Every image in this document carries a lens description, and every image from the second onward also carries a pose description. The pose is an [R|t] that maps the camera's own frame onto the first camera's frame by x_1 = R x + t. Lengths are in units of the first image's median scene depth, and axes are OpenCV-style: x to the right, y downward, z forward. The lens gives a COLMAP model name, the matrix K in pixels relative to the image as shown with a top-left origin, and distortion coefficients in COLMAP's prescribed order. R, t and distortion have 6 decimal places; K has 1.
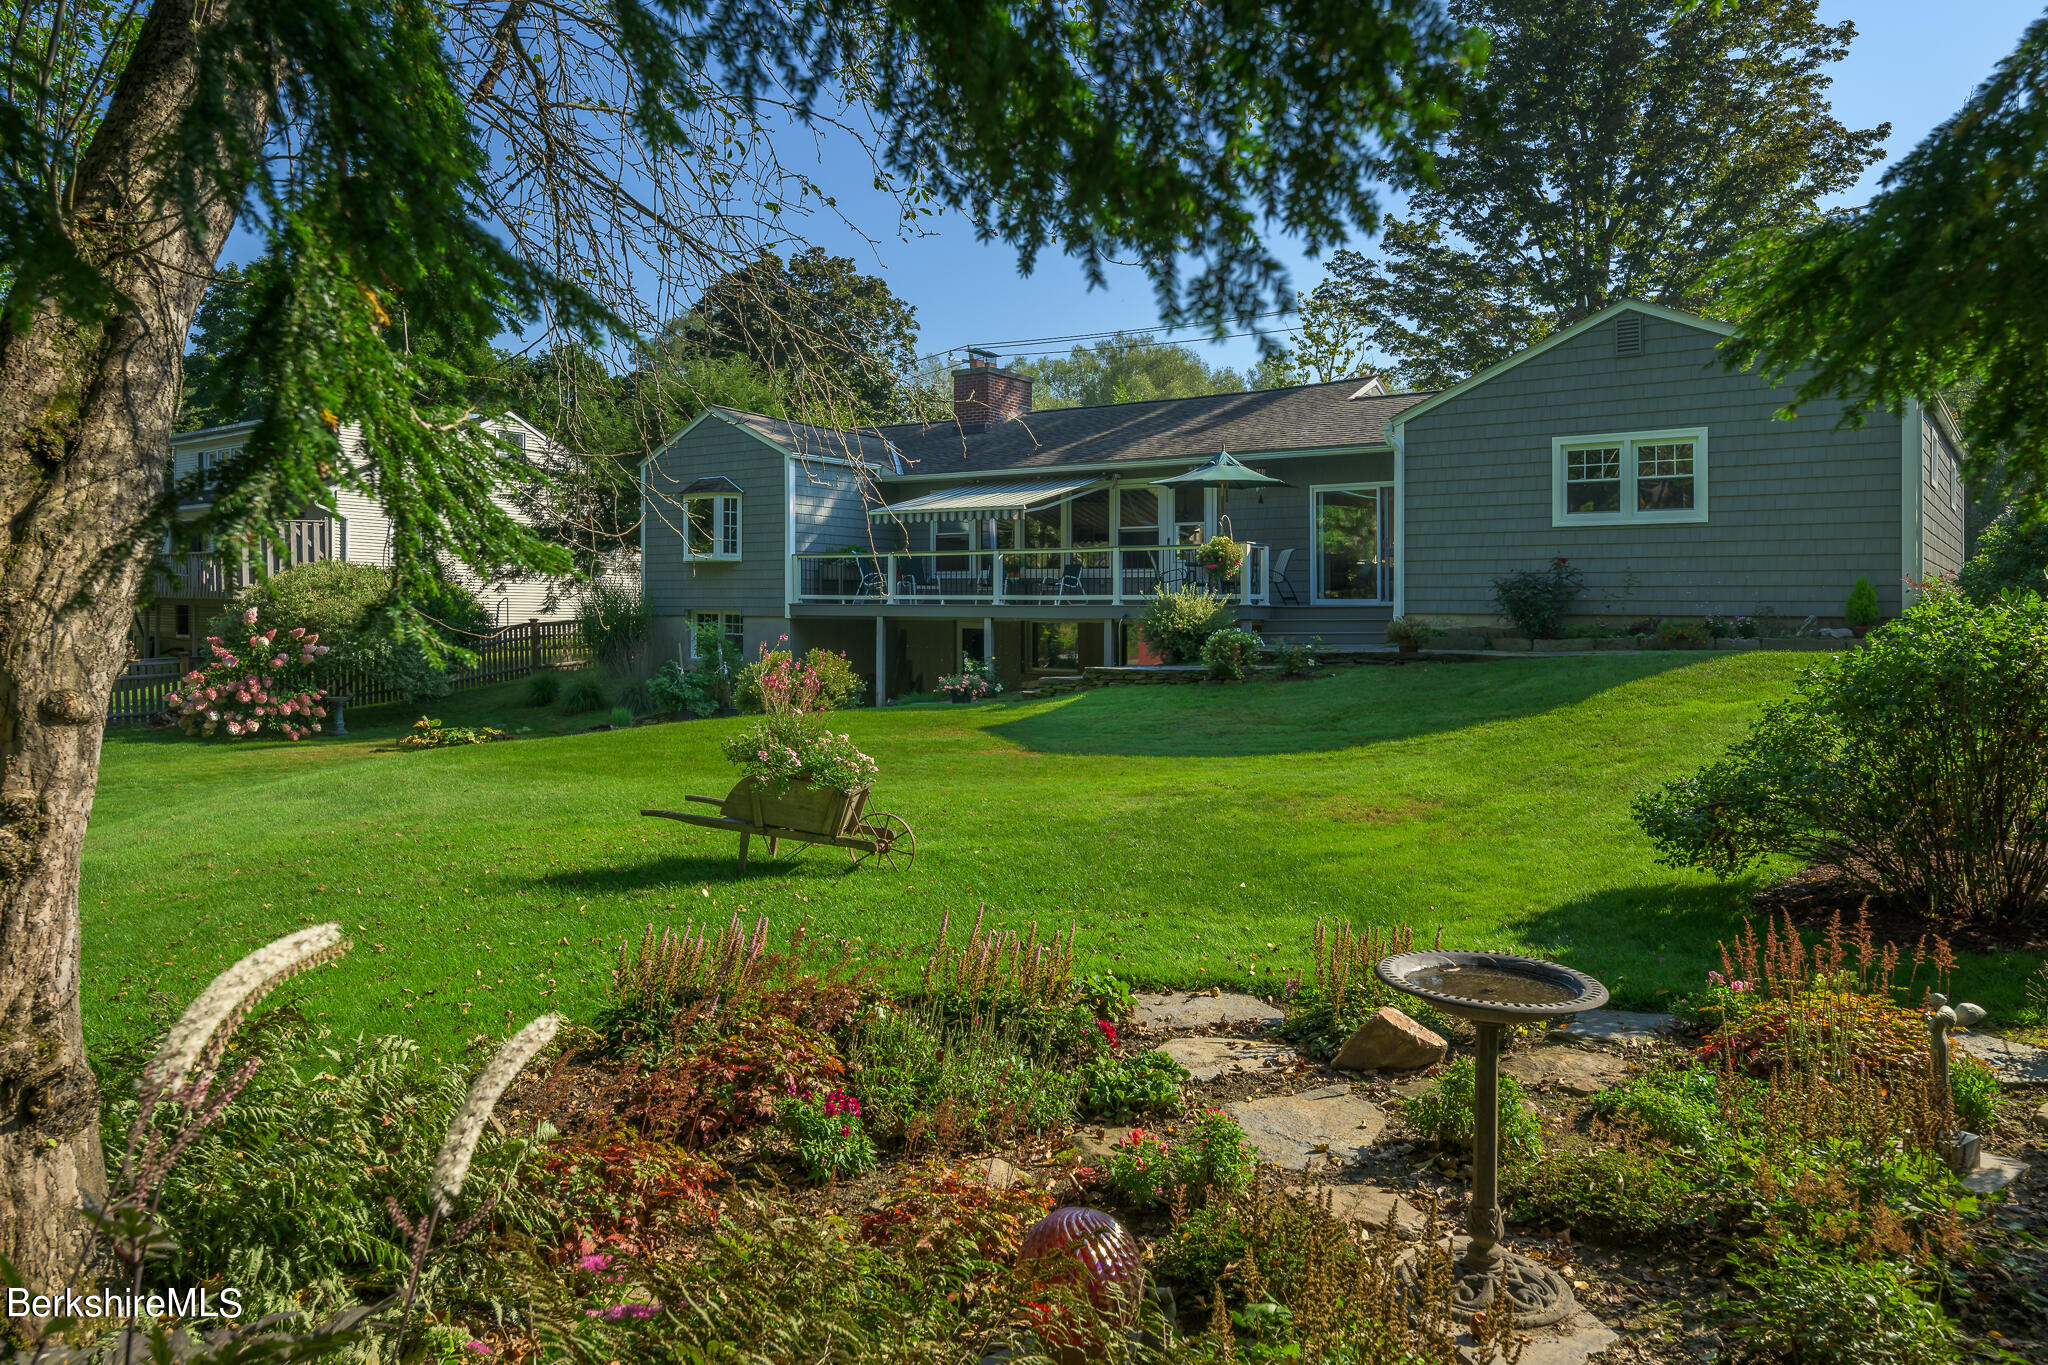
lens RADIAL K [[1424.7, 0, 1024.7], [0, 1424.7, 674.1], [0, 0, 1]] dist [-0.003757, -0.000407]
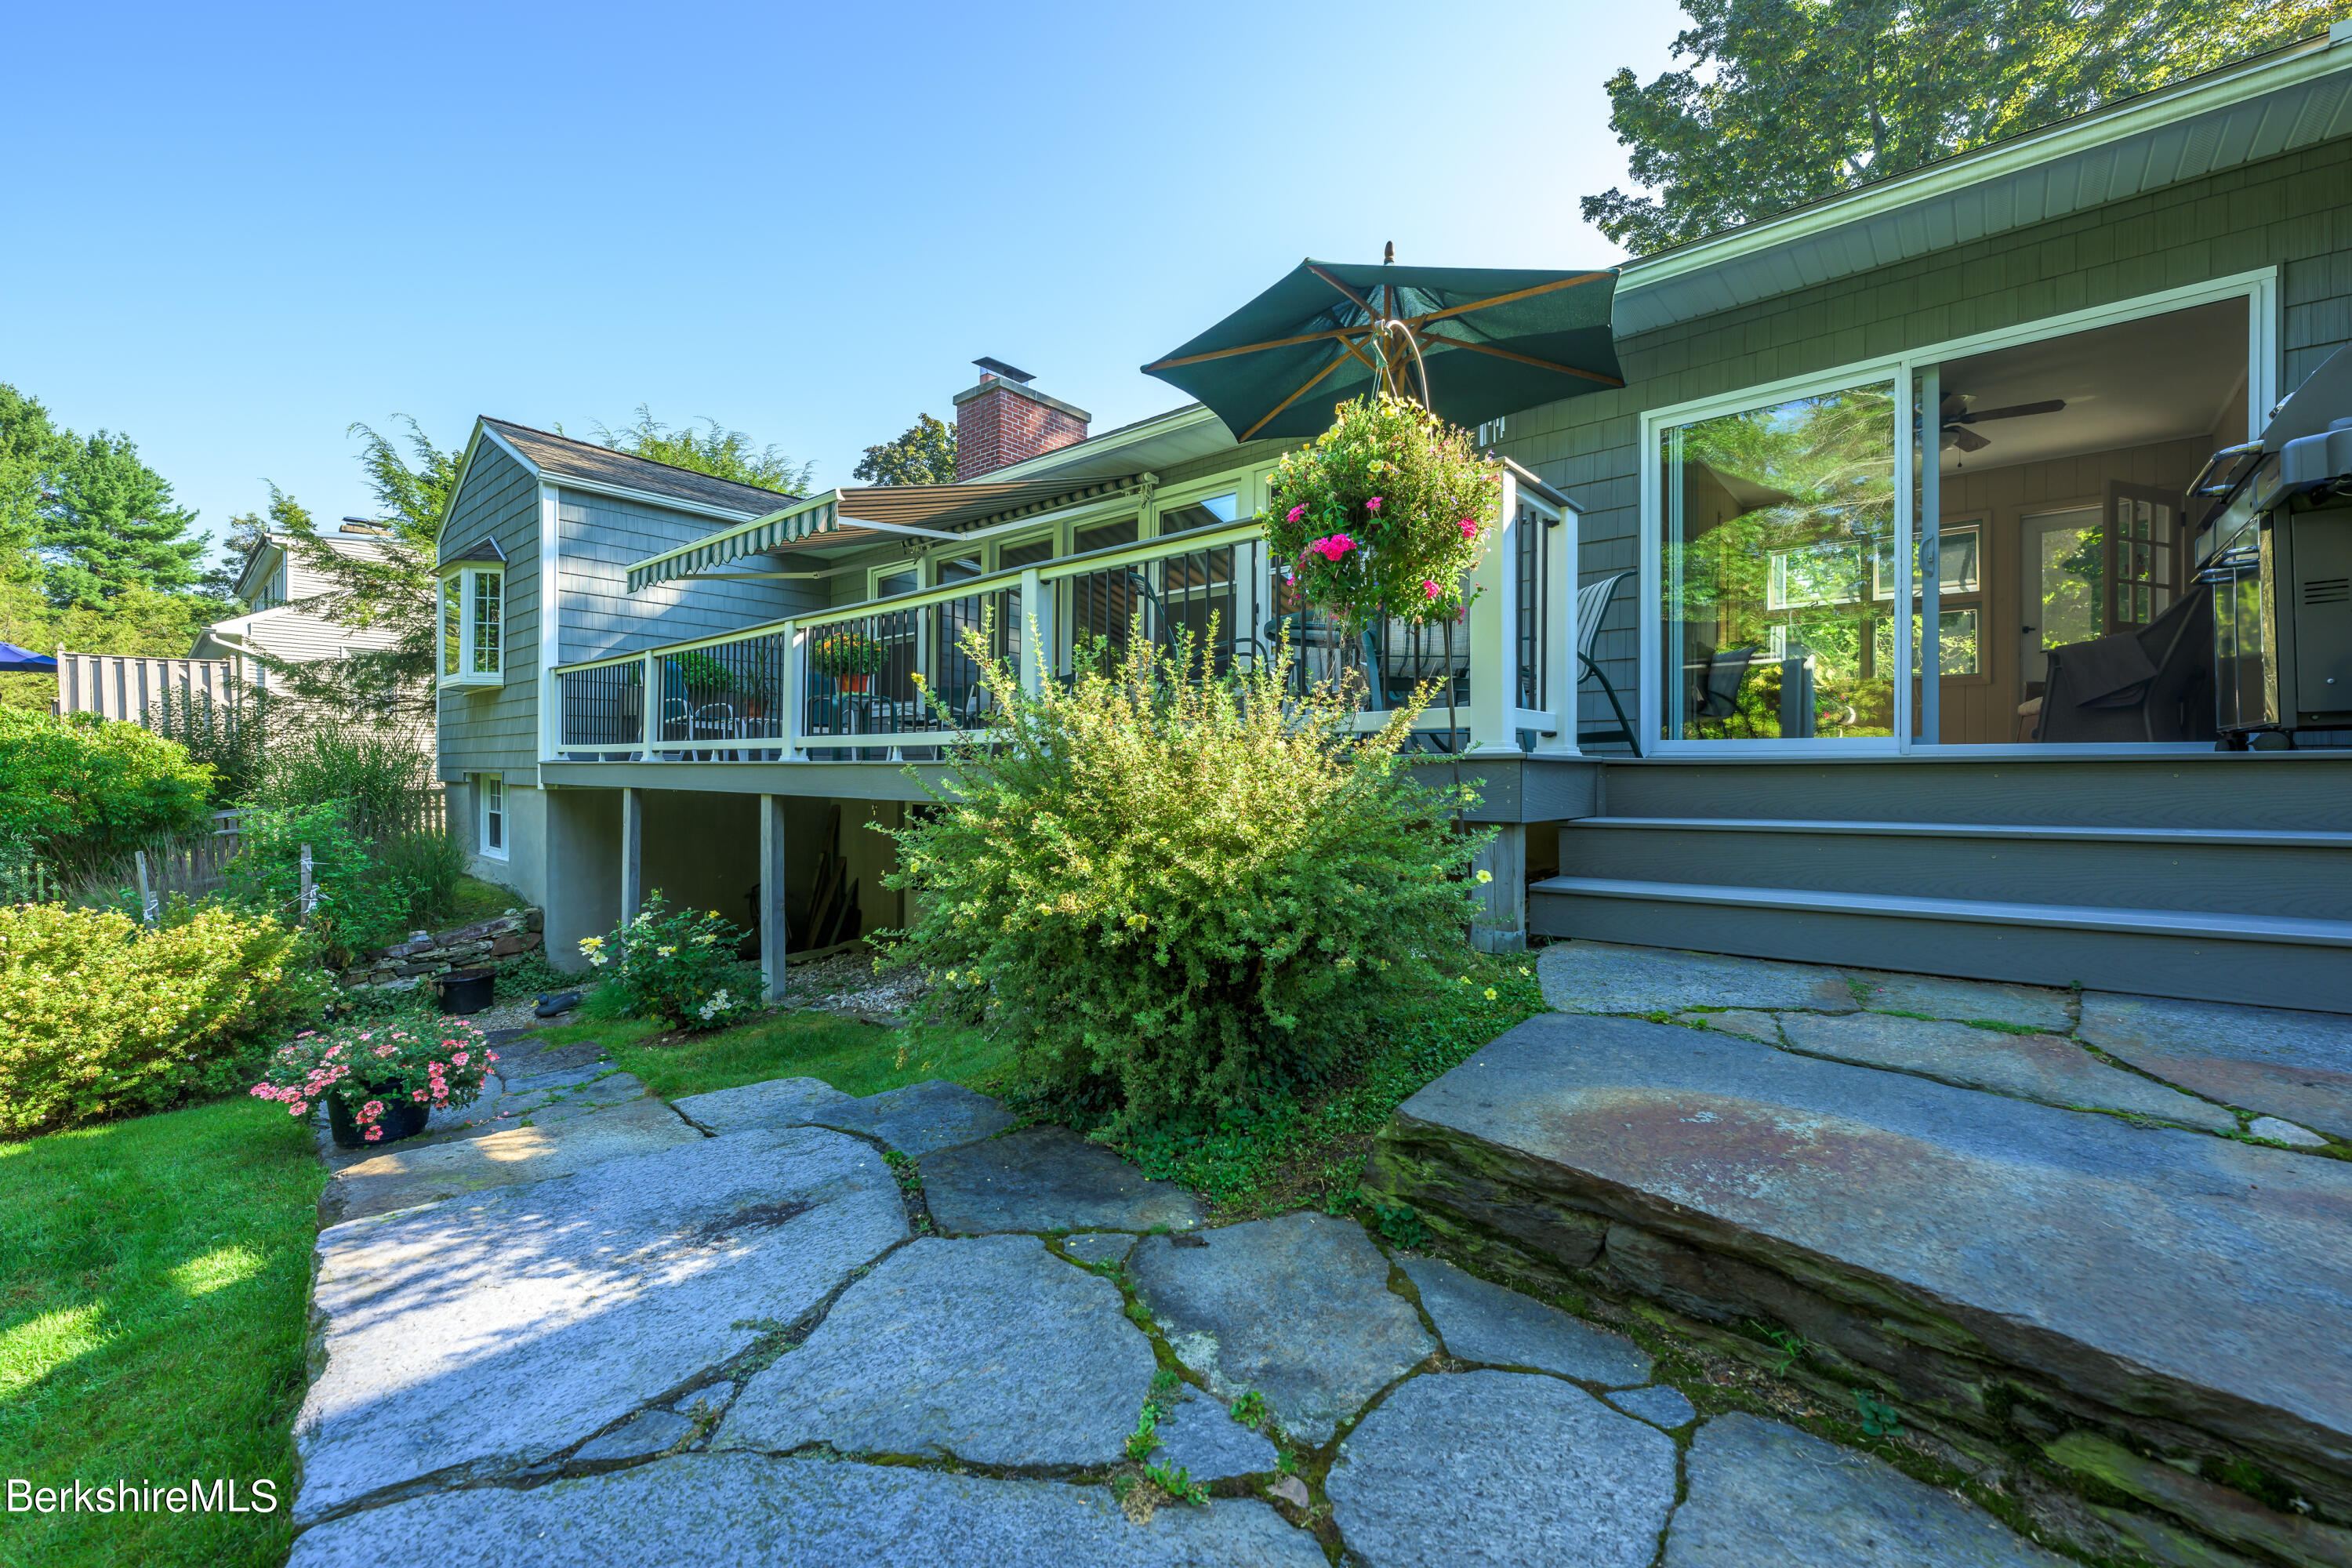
lens RADIAL K [[941.0, 0, 1175.0], [0, 941.0, 779.5], [0, 0, 1]] dist [-0.000372, -0.000030]
pose [[0.996712, -0.009886, -0.080415, 0.090954], [0.008166, 0.999731, -0.021687, -0.032457], [0.080608, 0.020959, 0.996526, 0.656005]]
